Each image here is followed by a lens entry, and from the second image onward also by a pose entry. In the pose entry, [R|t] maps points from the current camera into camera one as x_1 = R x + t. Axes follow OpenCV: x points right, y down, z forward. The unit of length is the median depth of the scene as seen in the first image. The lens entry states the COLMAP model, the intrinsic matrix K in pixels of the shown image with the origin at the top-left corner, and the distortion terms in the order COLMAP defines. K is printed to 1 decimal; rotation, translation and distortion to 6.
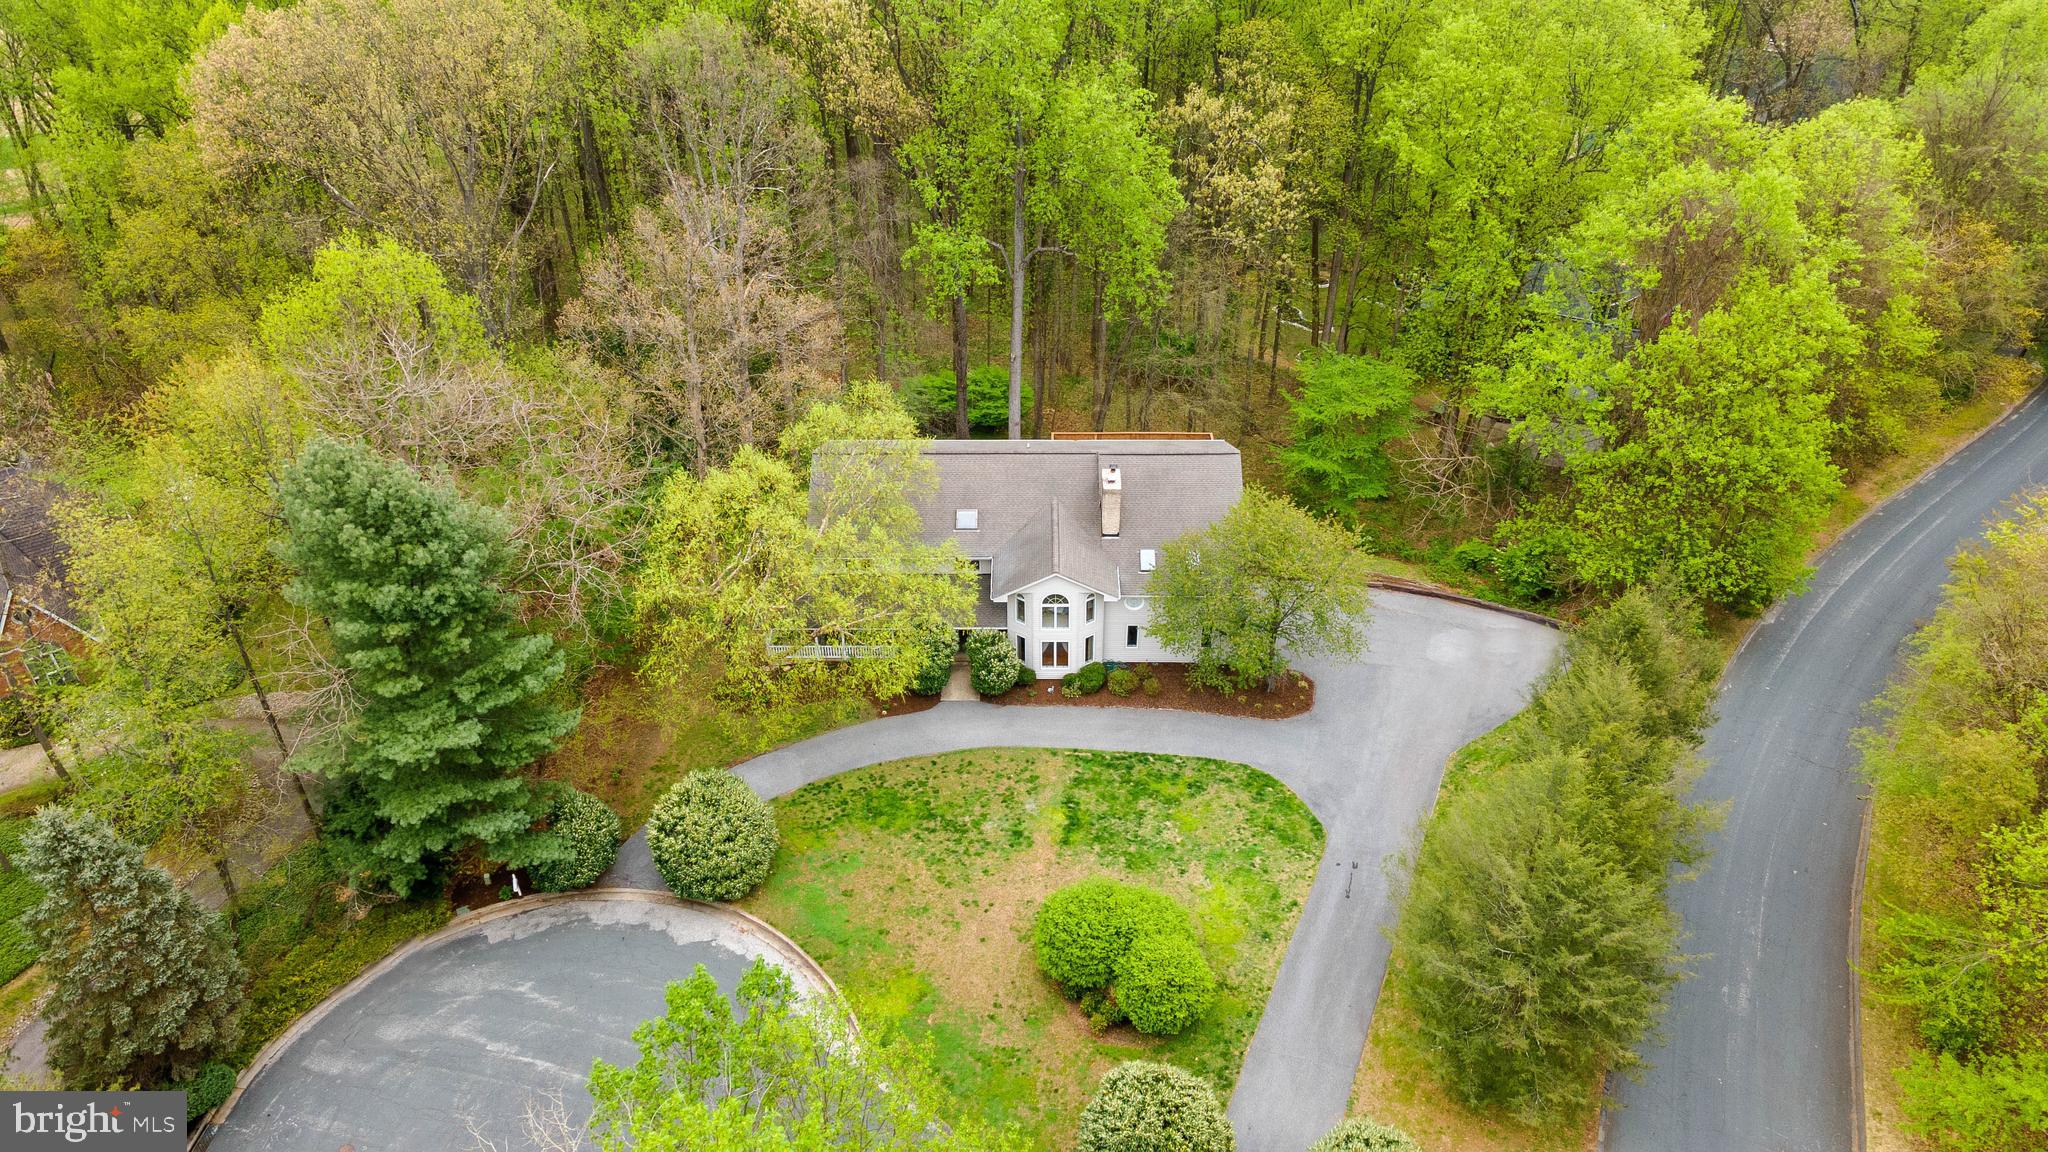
lens RADIAL K [[1420.9, 0, 1025.2], [0, 1420.9, 573.0], [0, 0, 1]] dist [0.006434, 0.005177]
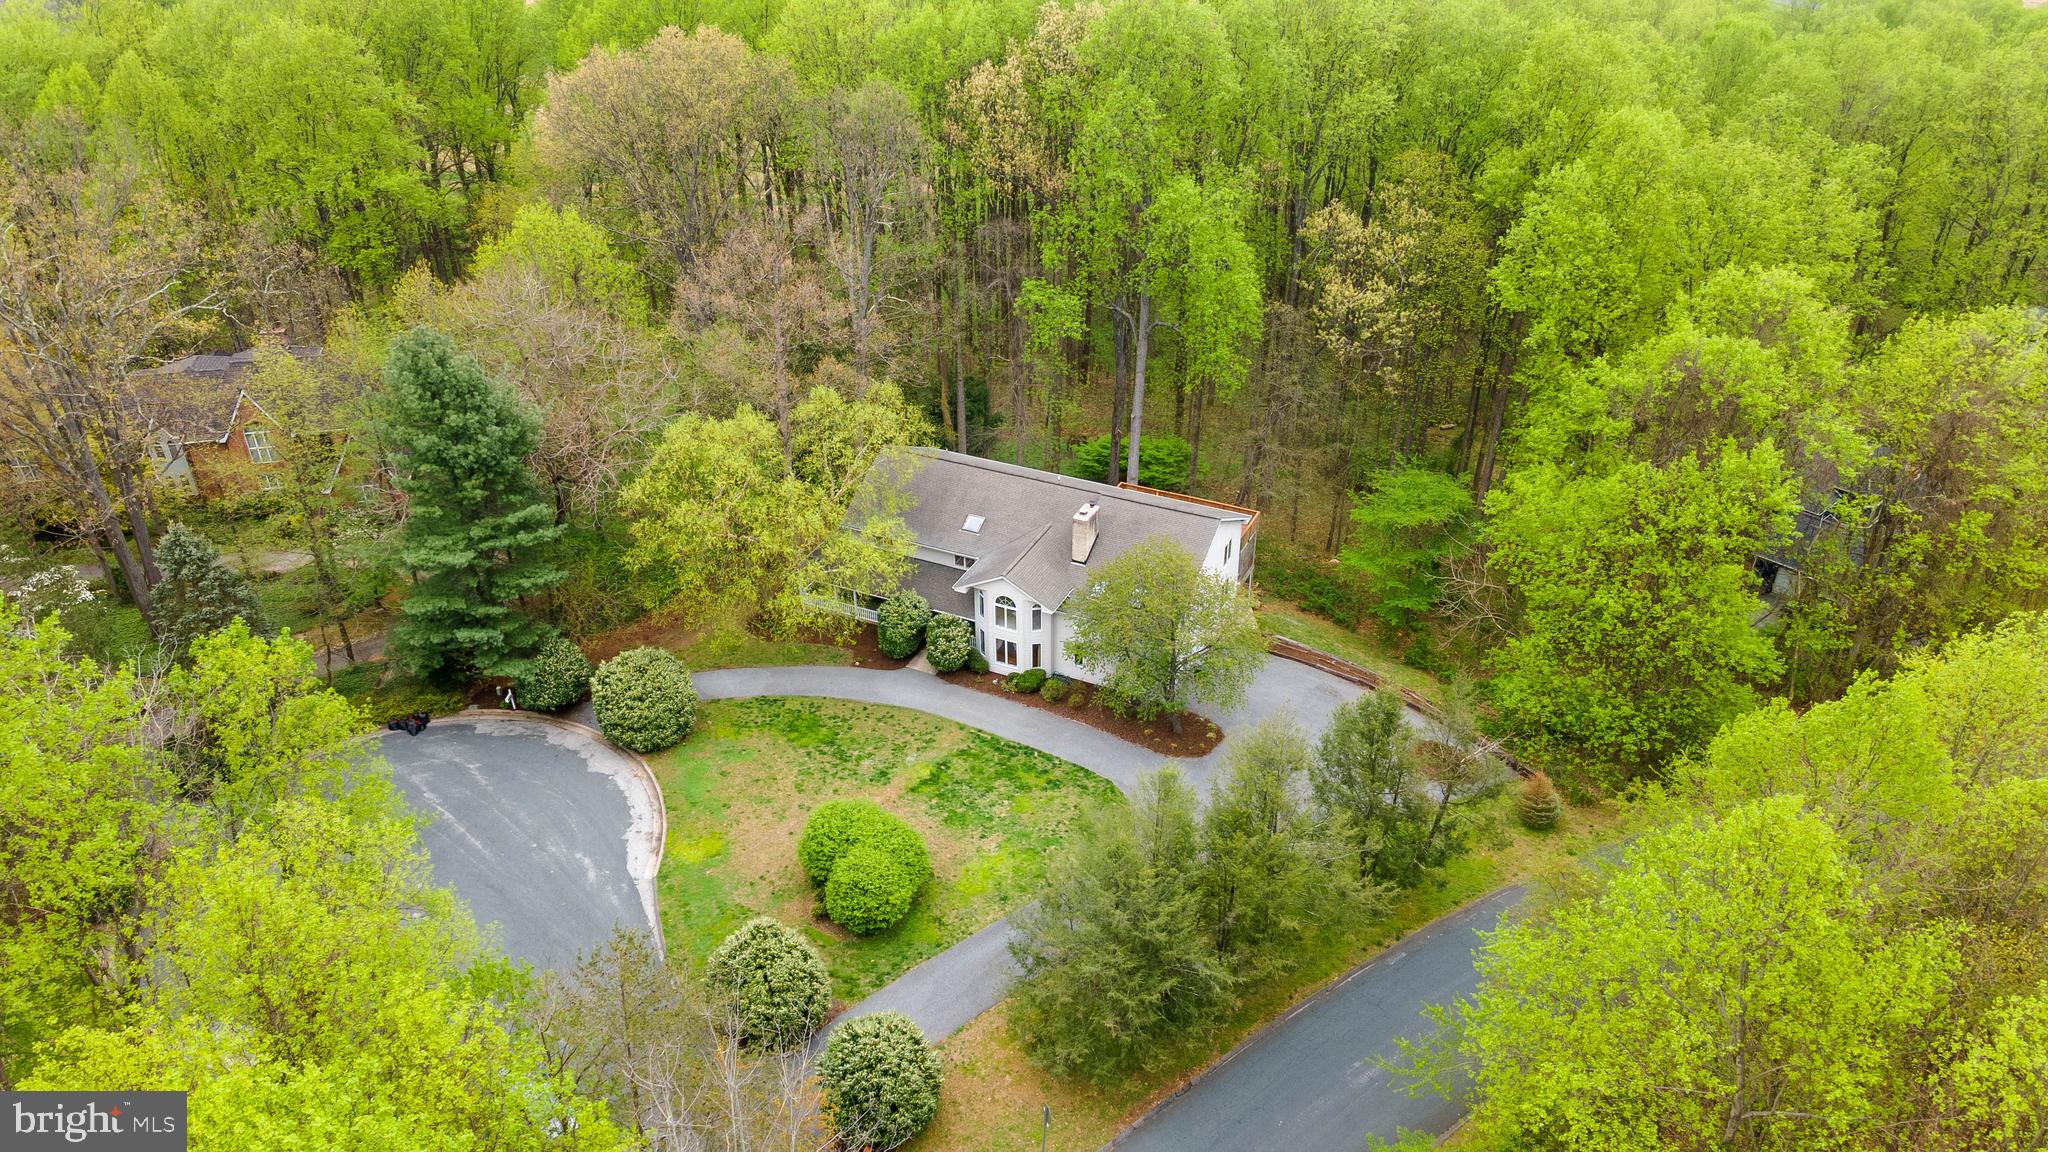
lens RADIAL K [[1420.9, 0, 1021.5], [0, 1420.9, 578.0], [0, 0, 1]] dist [0.006434, 0.005177]
pose [[0.914456, 0.222327, -0.338144, 0.428206], [-0.245615, 0.968988, -0.027125, 0.029264], [0.321627, 0.107858, 0.940703, -0.074776]]
